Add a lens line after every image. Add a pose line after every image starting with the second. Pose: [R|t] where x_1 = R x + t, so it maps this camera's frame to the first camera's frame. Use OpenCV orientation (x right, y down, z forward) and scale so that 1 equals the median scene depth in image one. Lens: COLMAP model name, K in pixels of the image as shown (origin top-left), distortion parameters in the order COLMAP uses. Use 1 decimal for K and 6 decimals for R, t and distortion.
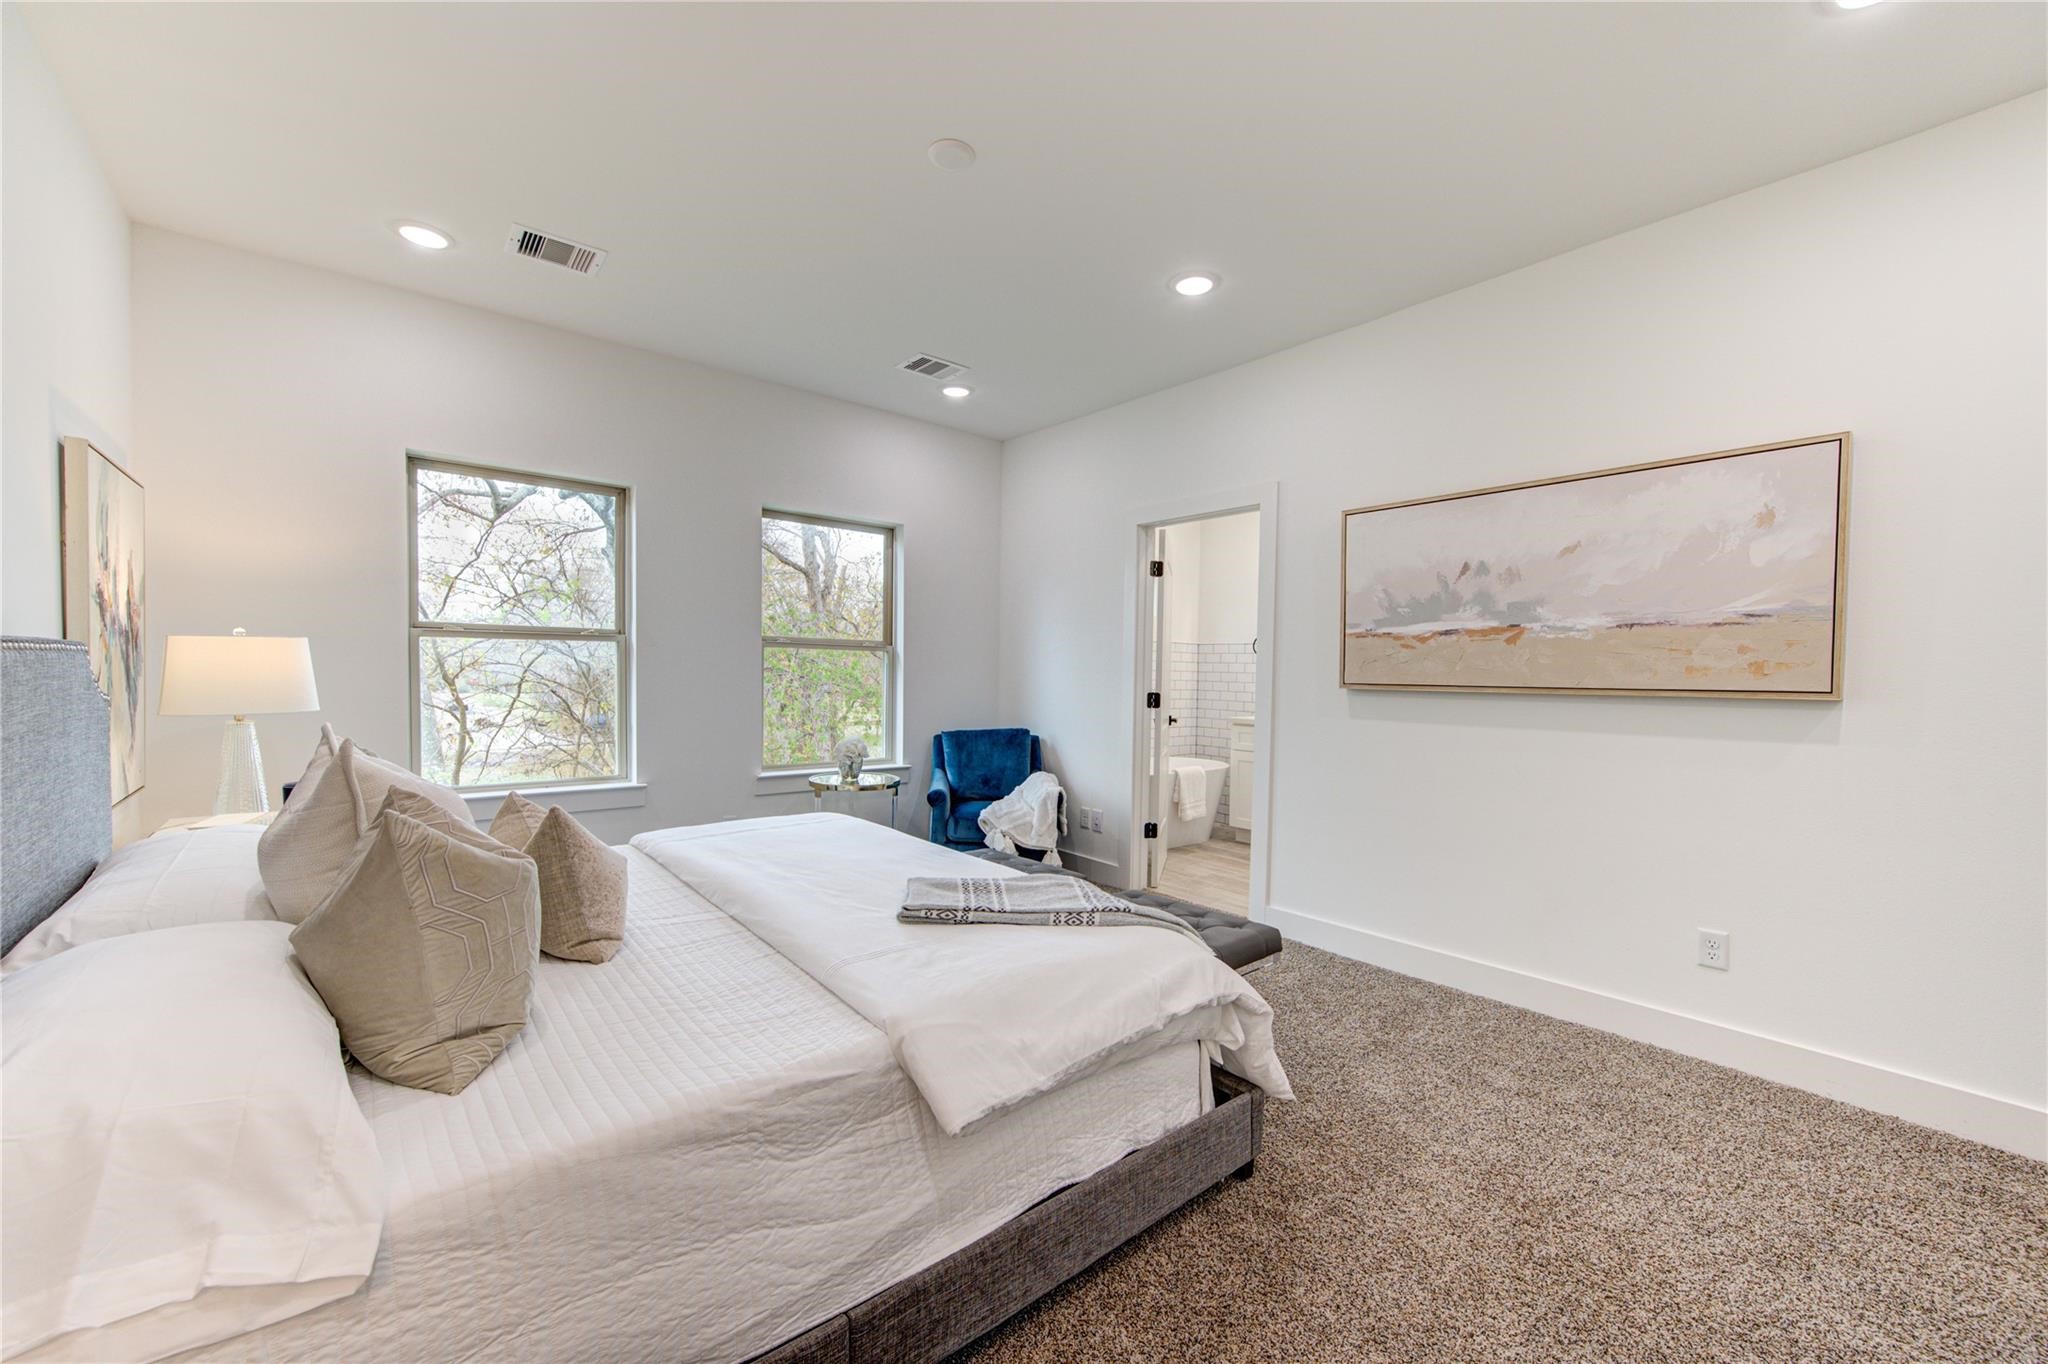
lens RADIAL K [[788.6, 0, 1032.2], [0, 788.6, 689.4], [0, 0, 1]] dist [0.003484, 0.000183]
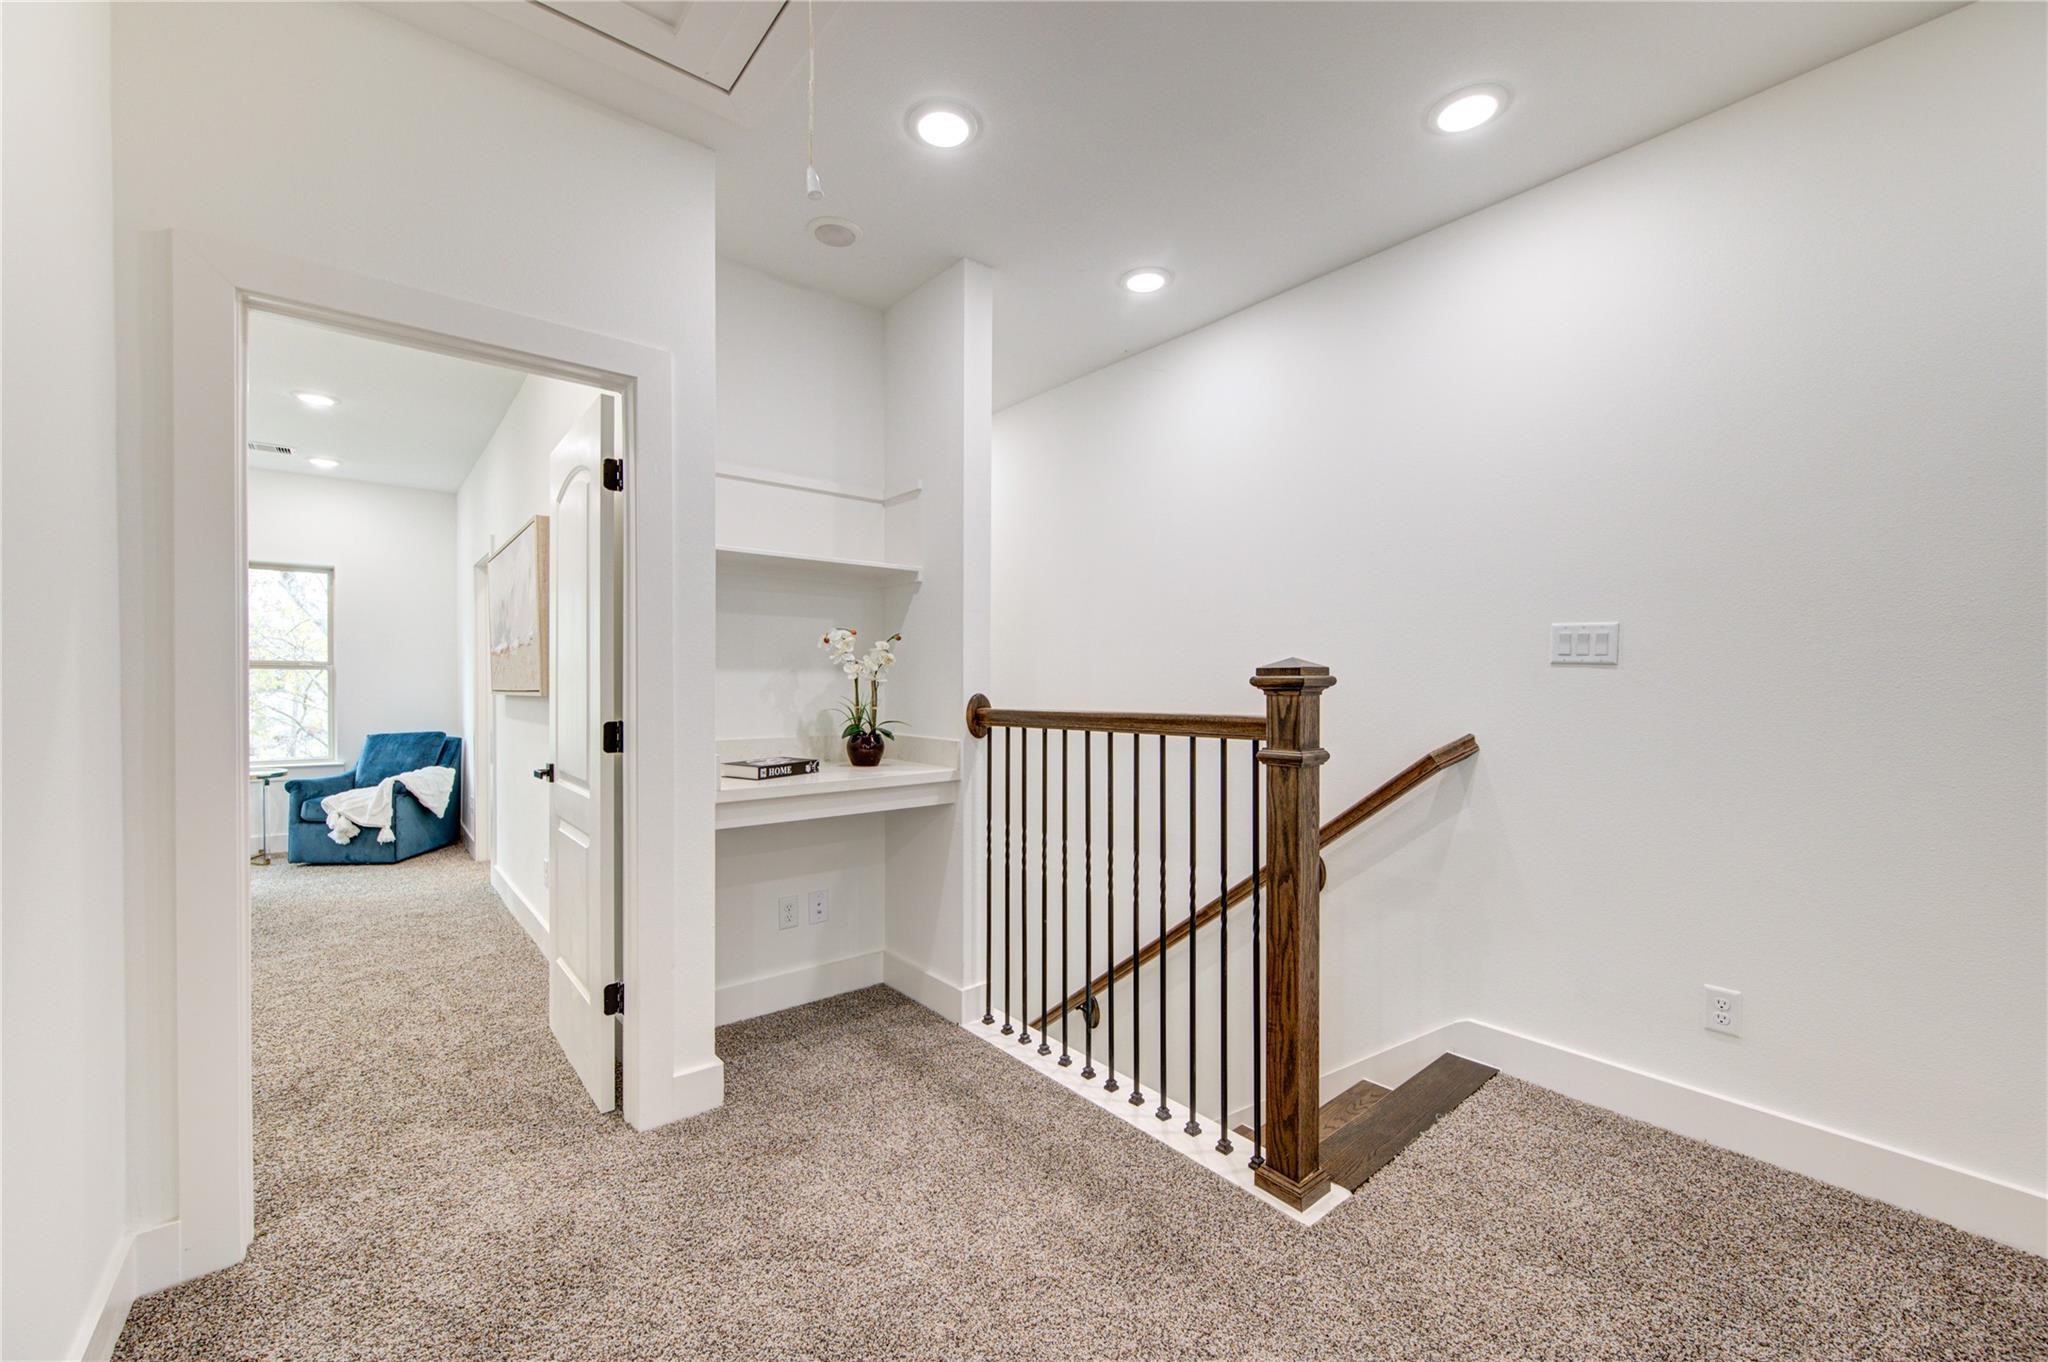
lens RADIAL K [[824.1, 0, 1034.7], [0, 824.1, 691.5], [0, 0, 1]] dist [-0.003035, -0.000587]
pose [[0.999836, -0.015586, 0.009212, 1.457356], [0.015751, 0.999713, -0.018033, 0.040162], [-0.008928, 0.018175, 0.999795, -0.433507]]
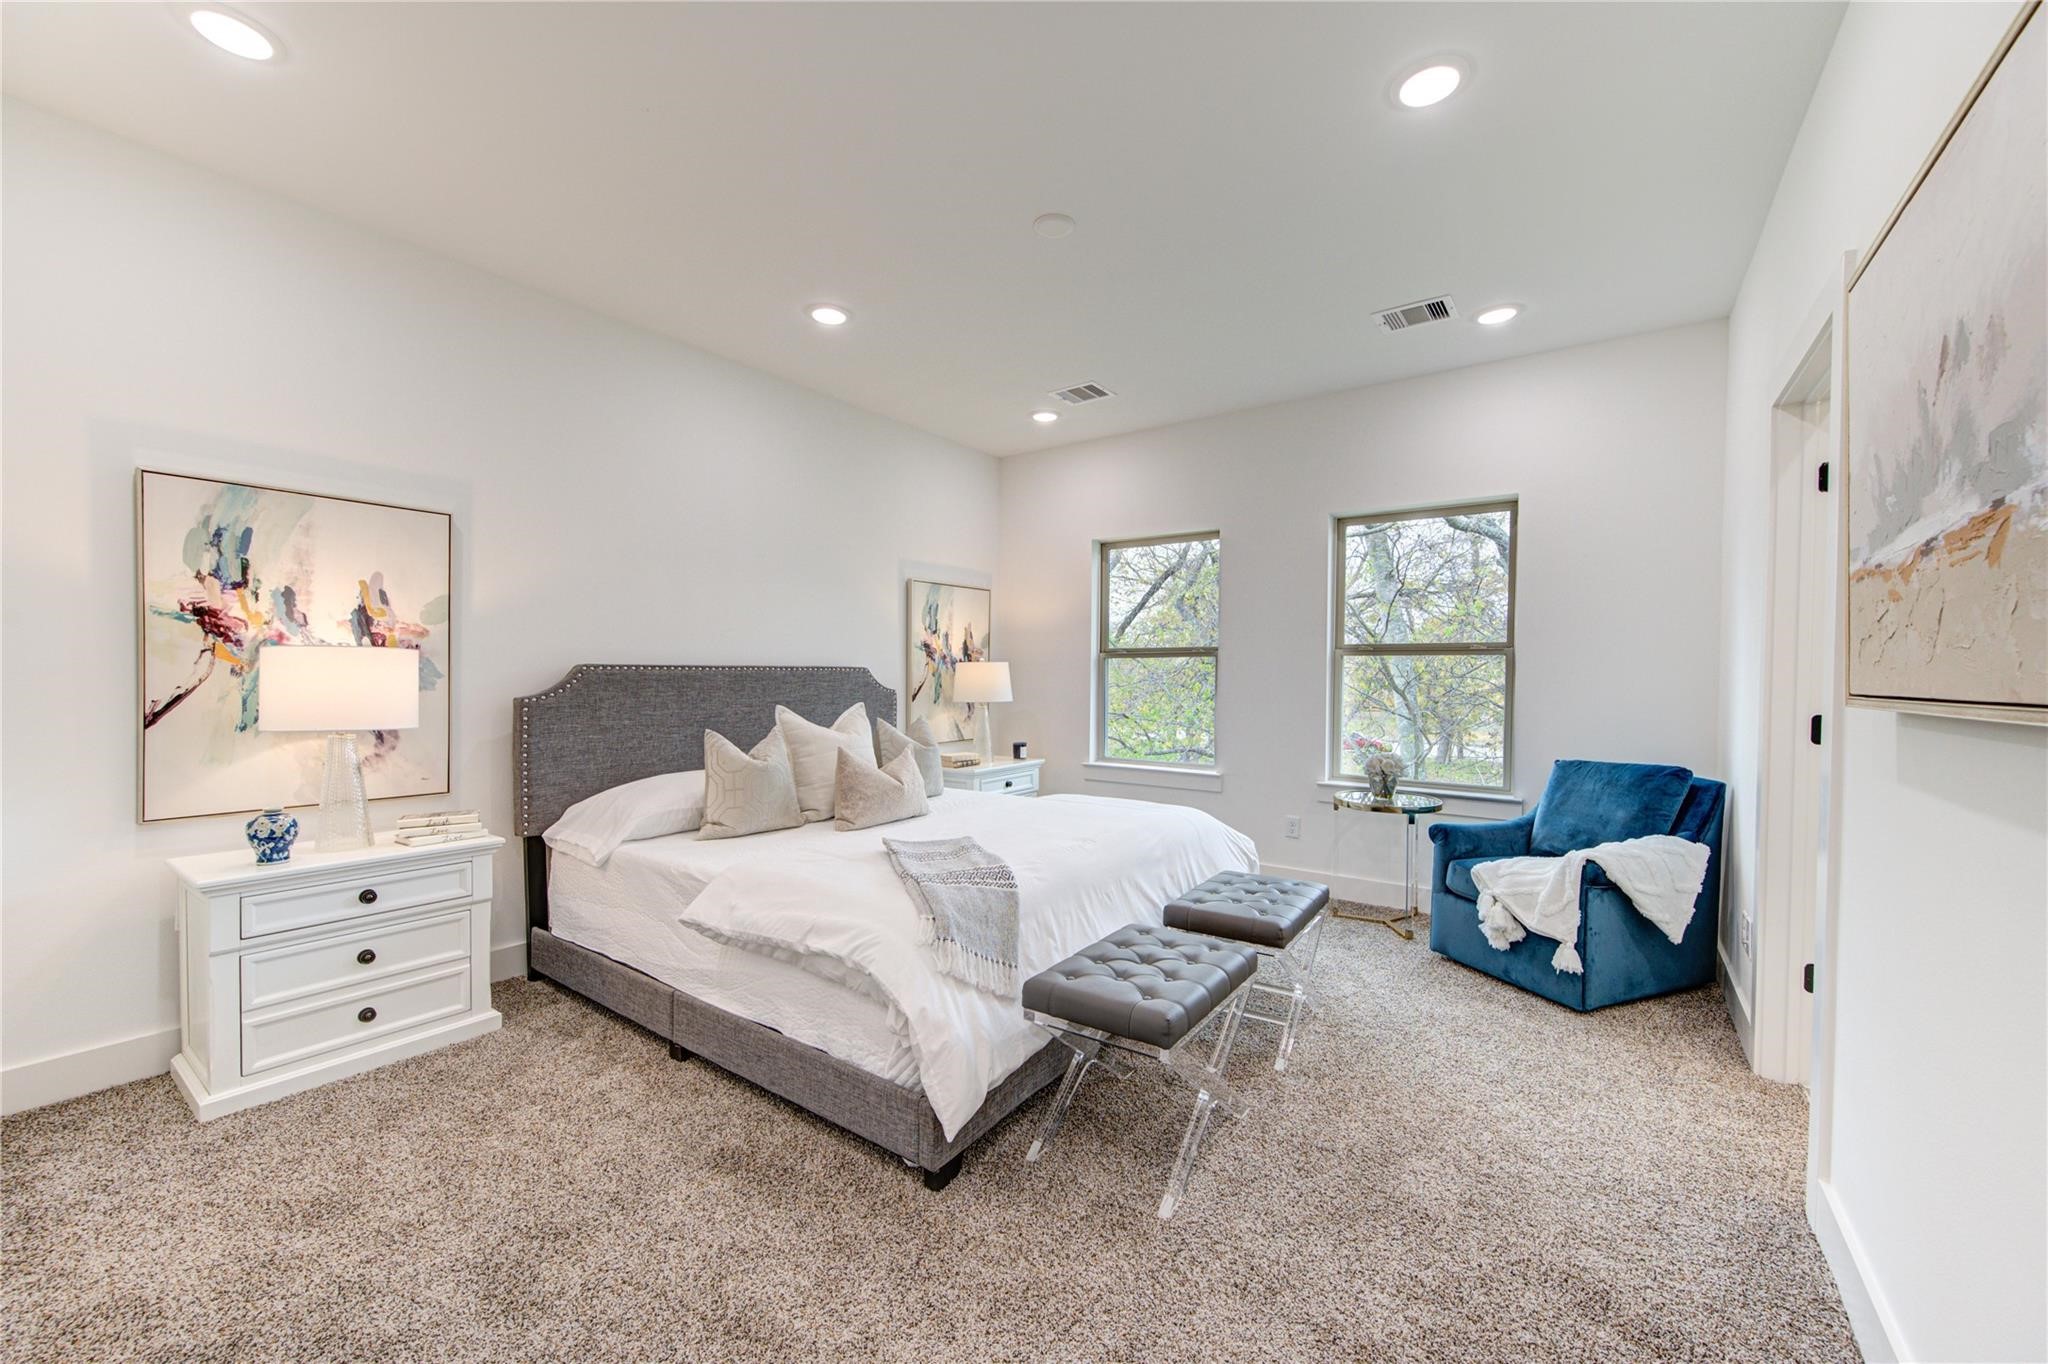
lens RADIAL K [[788.6, 0, 1032.6], [0, 788.6, 691.4], [0, 0, 1]] dist [0.003484, 0.000183]
pose [[0.255255, 0.006720, -0.966850, 0.779637], [-0.025211, 0.999682, 0.000293, 0.001245], [0.966545, 0.024300, 0.255343, 0.539765]]
